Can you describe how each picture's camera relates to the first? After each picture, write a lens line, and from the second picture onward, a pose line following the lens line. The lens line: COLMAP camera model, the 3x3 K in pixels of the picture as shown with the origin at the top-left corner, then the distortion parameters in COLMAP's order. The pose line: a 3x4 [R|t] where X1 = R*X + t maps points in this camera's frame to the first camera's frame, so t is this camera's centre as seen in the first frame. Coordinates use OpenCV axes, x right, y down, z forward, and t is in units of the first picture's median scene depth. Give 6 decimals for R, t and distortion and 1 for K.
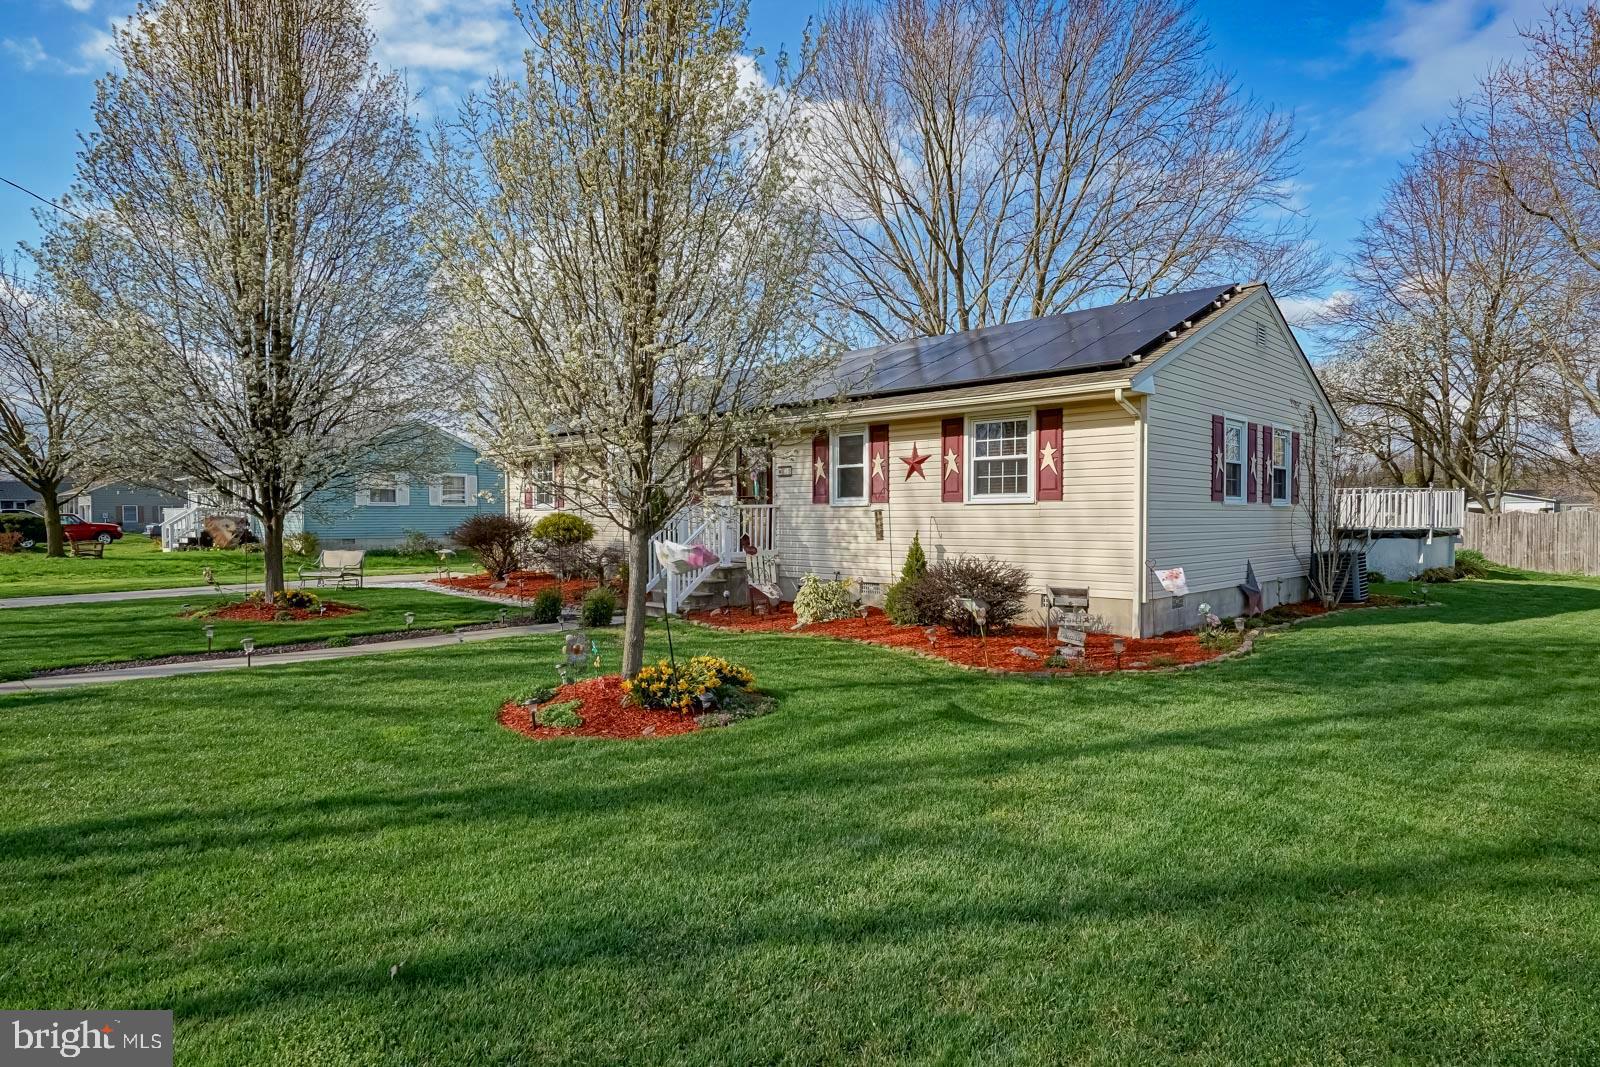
lens RADIAL K [[900.3, 0, 809.5], [0, 900.3, 540.2], [0, 0, 1]] dist [-0.003029, -0.001090]
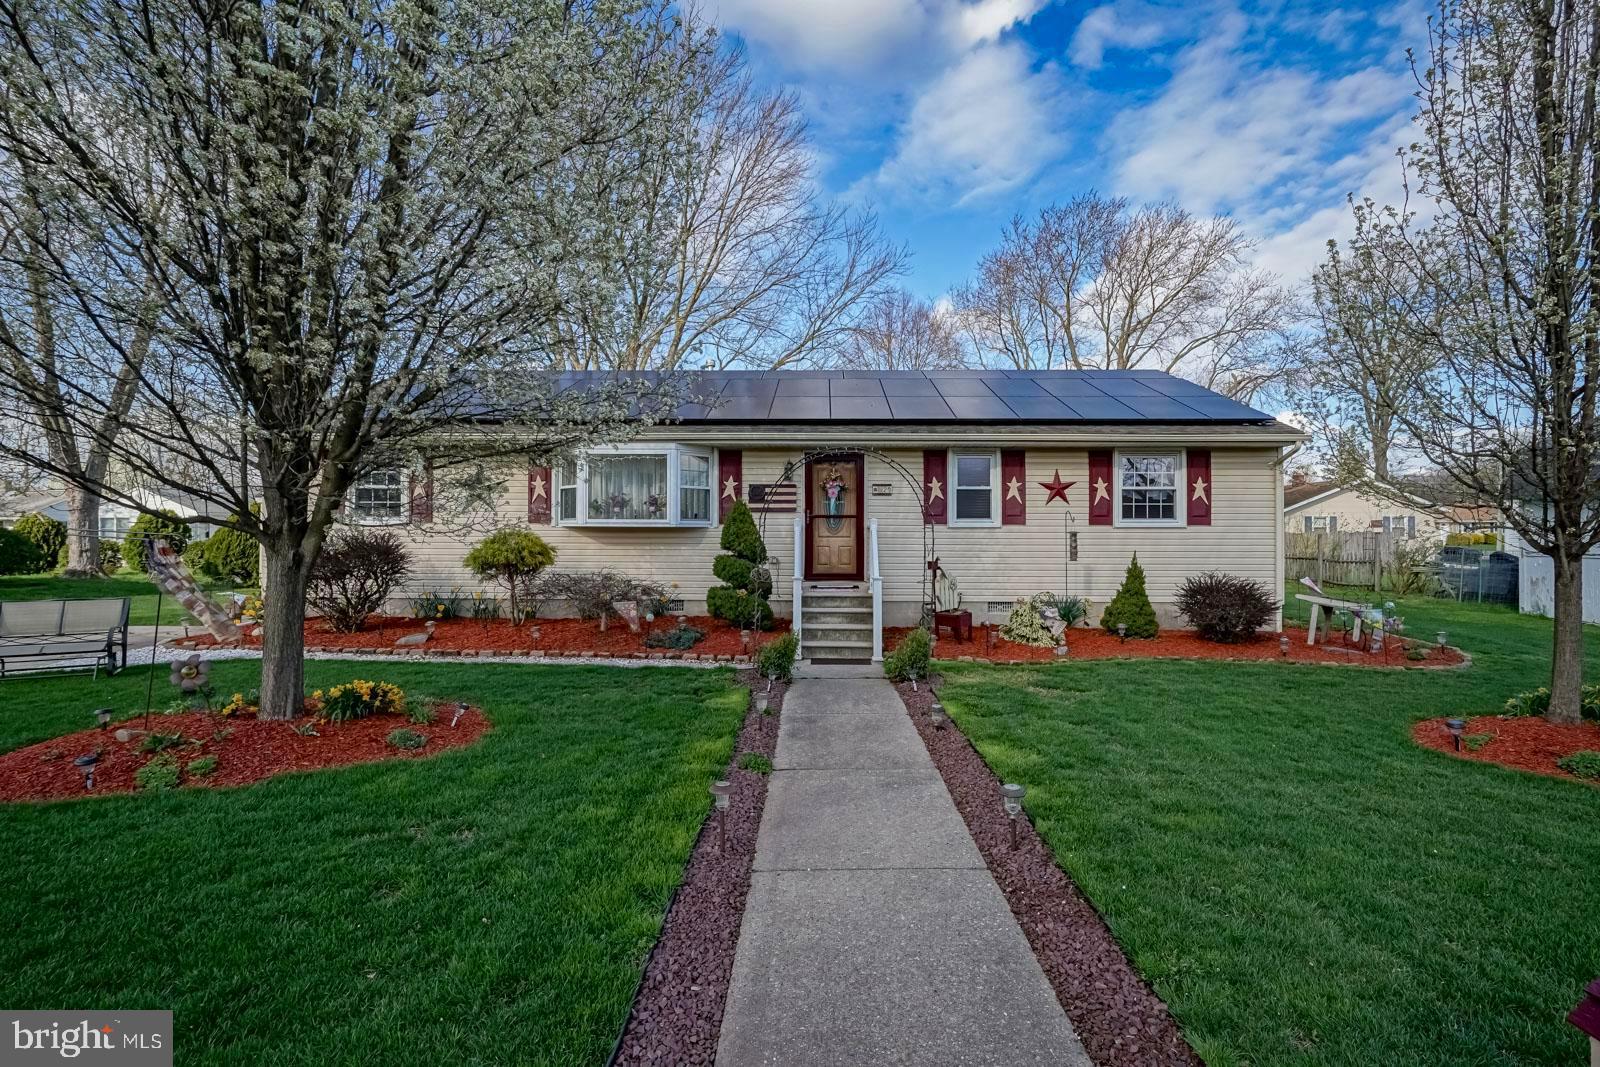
lens RADIAL K [[735.6, 0, 803.4], [0, 735.6, 535.7], [0, 0, 1]] dist [0.000560, -0.001040]
pose [[0.718650, 0.008894, 0.695315, -0.728595], [0.014086, 0.999527, -0.027345, -0.009335], [-0.695229, 0.029446, 0.718185, 0.589206]]
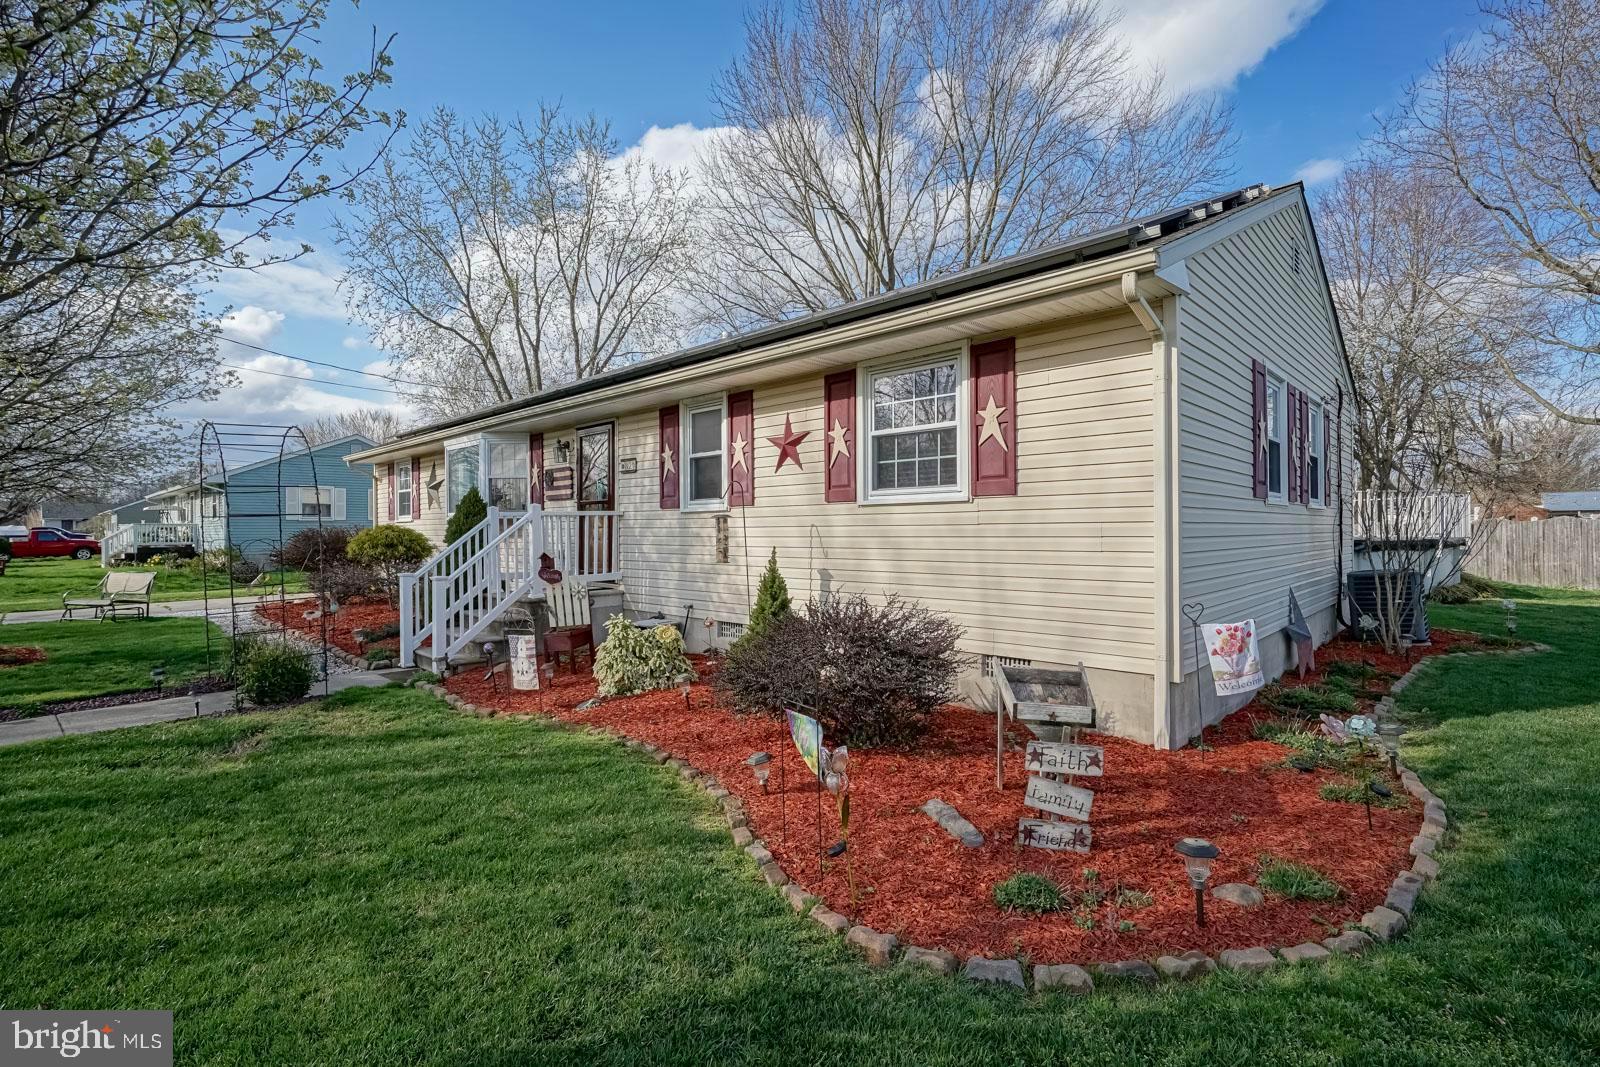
lens RADIAL K [[735.6, 0, 789.3], [0, 735.6, 528.5], [0, 0, 1]] dist [0.000560, -0.001040]
pose [[0.999964, -0.004888, 0.007006, 0.115865], [0.005084, 0.999589, -0.028223, -0.008866], [-0.006865, 0.028257, 0.999577, 0.467644]]
